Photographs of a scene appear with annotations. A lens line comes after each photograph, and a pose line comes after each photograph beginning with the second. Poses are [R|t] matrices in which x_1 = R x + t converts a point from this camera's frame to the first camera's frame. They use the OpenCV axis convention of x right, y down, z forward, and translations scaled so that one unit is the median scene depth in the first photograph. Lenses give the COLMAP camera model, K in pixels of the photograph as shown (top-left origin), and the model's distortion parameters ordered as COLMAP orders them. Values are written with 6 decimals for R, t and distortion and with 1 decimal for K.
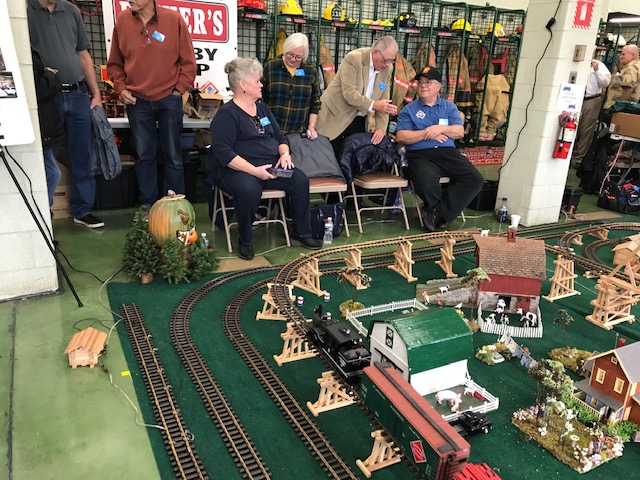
lens RADIAL K [[525.1, 0, 320.0], [0, 525.1, 240.0], [0, 0, 1]] dist [0.004677, 0.014829]
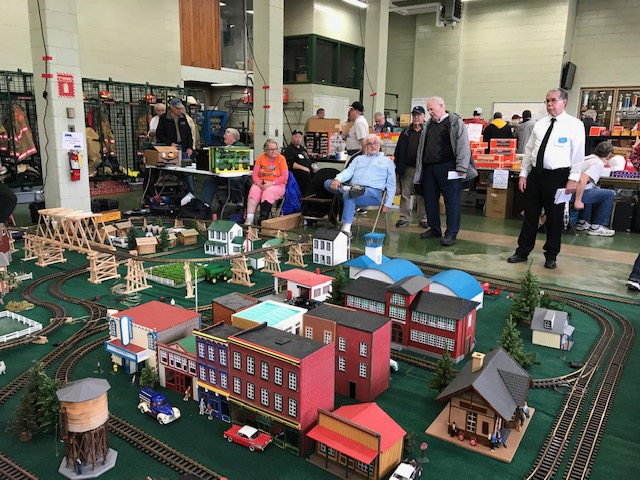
lens RADIAL K [[524.5, 0, 318.9], [0, 524.5, 249.6], [0, 0, 1]] dist [0.003214, 0.006008]
pose [[0.892510, -0.134772, 0.430420, 0.472002], [0.166532, 0.985350, -0.036788, 0.251602], [-0.419156, 0.104512, 0.901879, -0.750876]]
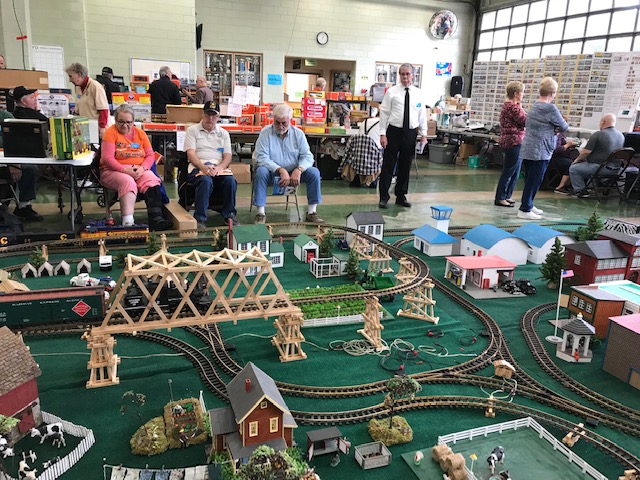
lens RADIAL K [[519.6, 0, 336.7], [0, 519.6, 239.9], [0, 0, 1]] dist [0.000336, -0.010340]
pose [[0.119253, -0.301719, 0.945909, -0.106690], [0.272989, 0.925953, 0.260937, -0.127765], [-0.954597, 0.227106, 0.192788, 0.327822]]
